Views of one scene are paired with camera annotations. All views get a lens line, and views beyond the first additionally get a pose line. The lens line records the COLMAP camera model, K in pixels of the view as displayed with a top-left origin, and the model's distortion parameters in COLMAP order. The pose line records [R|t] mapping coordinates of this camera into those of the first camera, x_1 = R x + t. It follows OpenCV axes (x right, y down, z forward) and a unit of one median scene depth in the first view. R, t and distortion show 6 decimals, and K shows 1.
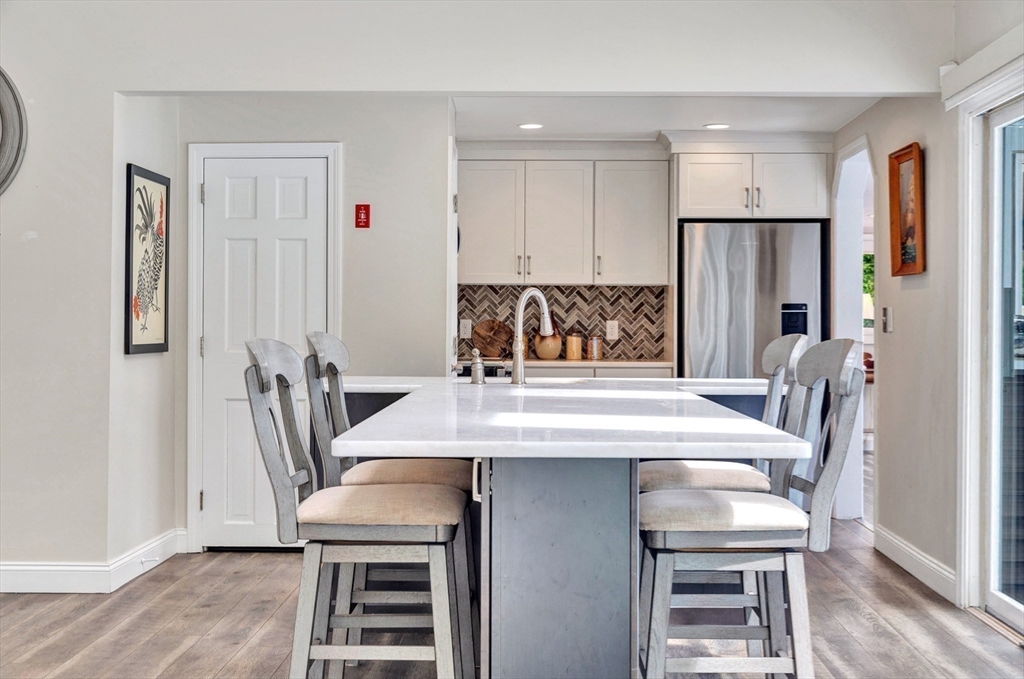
lens RADIAL K [[1373.5, 0, 513.1], [0, 1373.5, 315.1], [0, 0, 1]] dist [0.007548, 0.018851]
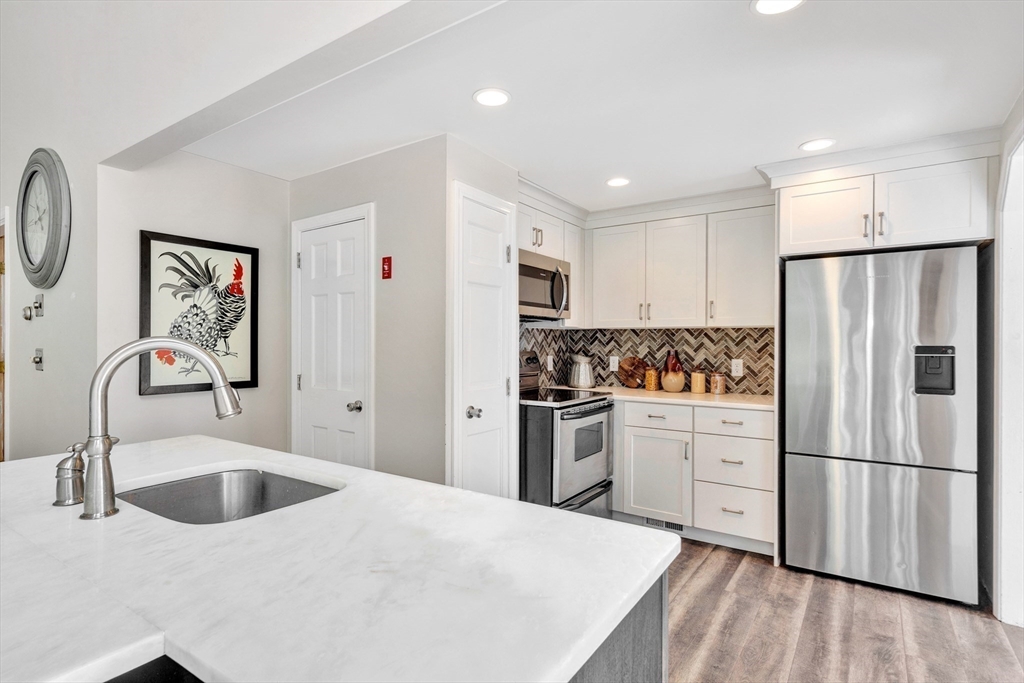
lens RADIAL K [[517.0, 0, 510.3], [0, 517.0, 345.4], [0, 0, 1]] dist [0.002727, 0.001318]
pose [[0.835410, 0.001934, -0.549624, 0.150639], [0.002460, 0.999971, 0.007257, -0.010834], [0.549622, -0.007414, 0.835381, 0.553021]]
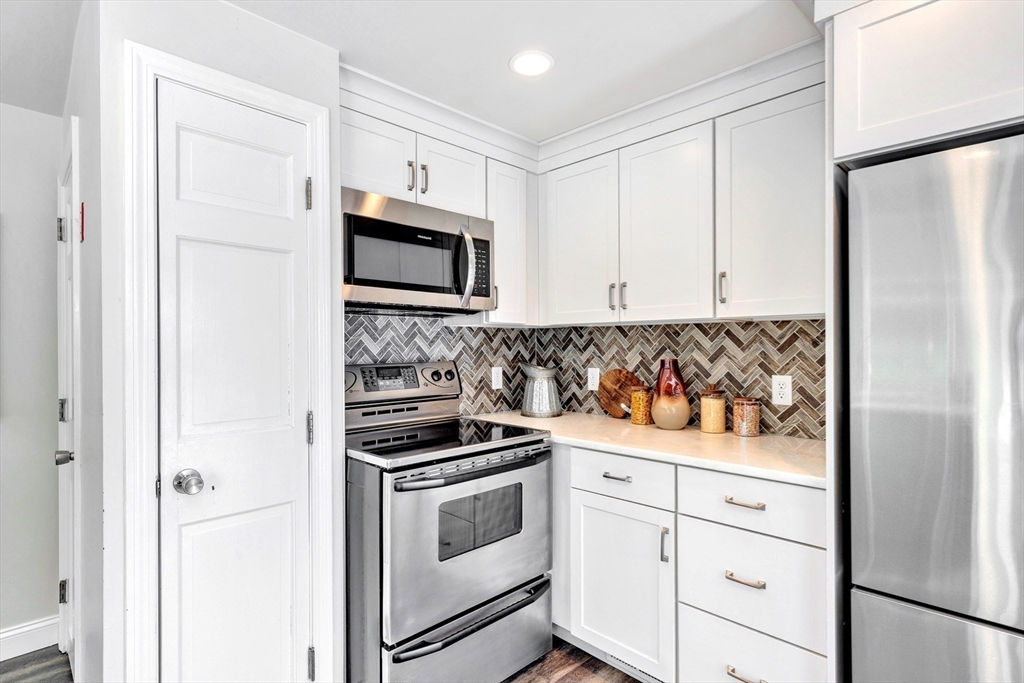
lens RADIAL K [[517.0, 0, 510.3], [0, 517.0, 345.4], [0, 0, 1]] dist [0.002727, 0.001318]
pose [[0.716573, -0.007497, -0.697472, 0.150865], [0.009701, 0.999953, -0.000782, -0.010953], [0.697445, -0.006206, 0.716611, 0.748093]]
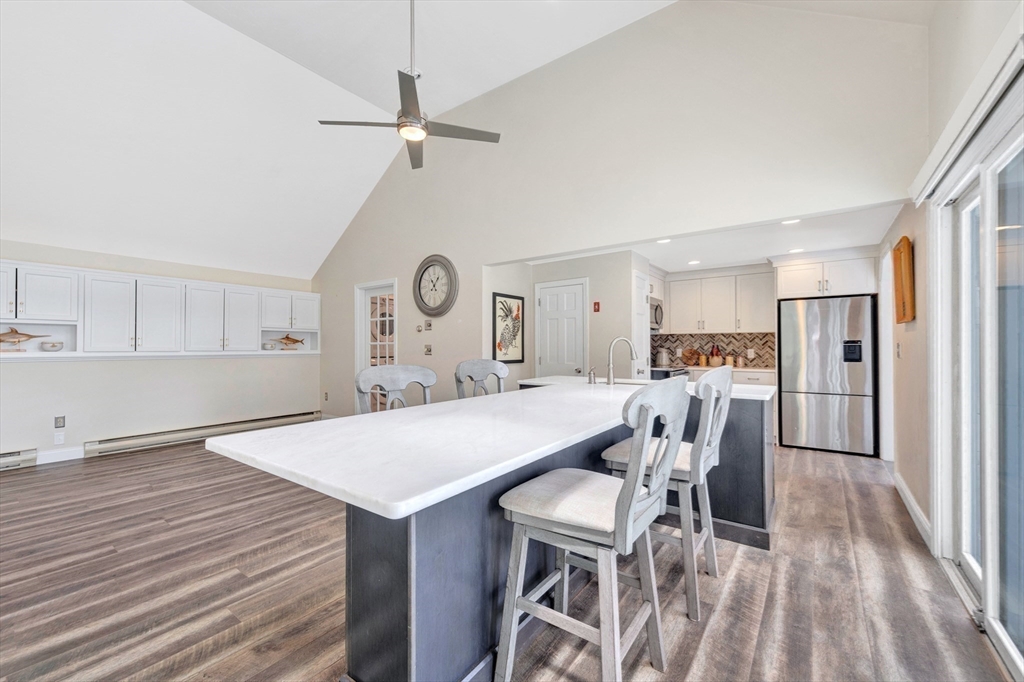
lens RADIAL K [[412.5, 0, 509.5], [0, 412.5, 344.1], [0, 0, 1]] dist [0.011090, -0.000054]
pose [[0.816620, -0.009210, -0.577102, 0.139414], [0.008760, 0.999955, -0.003563, -0.005015], [0.577109, -0.002146, 0.816664, 0.253012]]
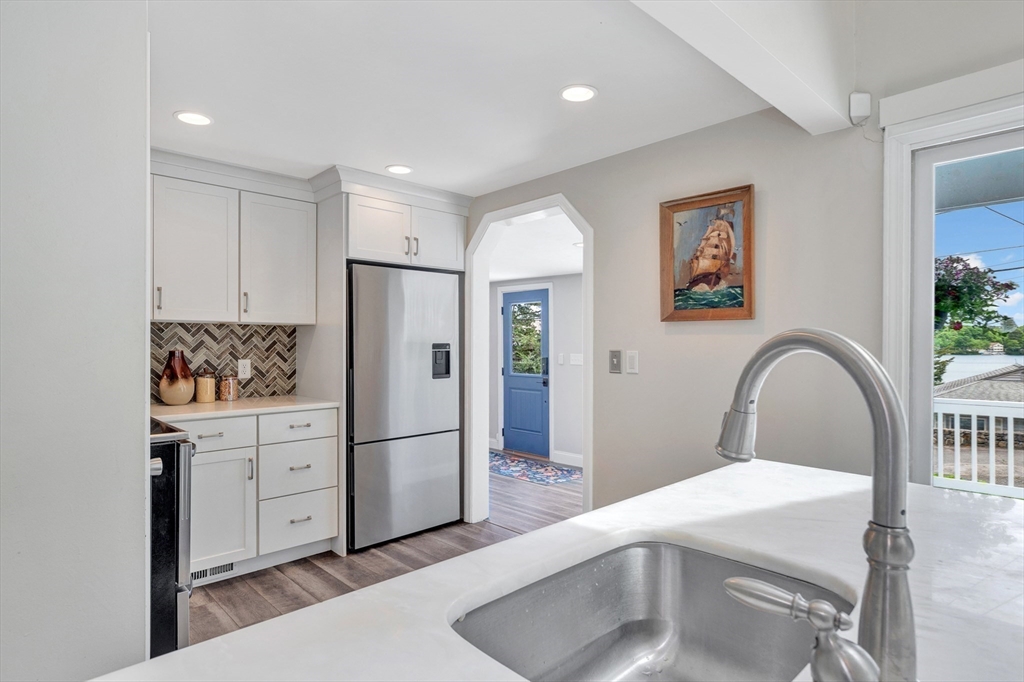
lens RADIAL K [[554.1, 0, 512.0], [0, 554.1, 345.8], [0, 0, 1]] dist [-0.001362, -0.000106]
pose [[0.706328, -0.006959, 0.707851, -0.075337], [-0.001046, 0.999940, 0.010875, -0.010514], [-0.707884, -0.008422, 0.706278, 0.585797]]
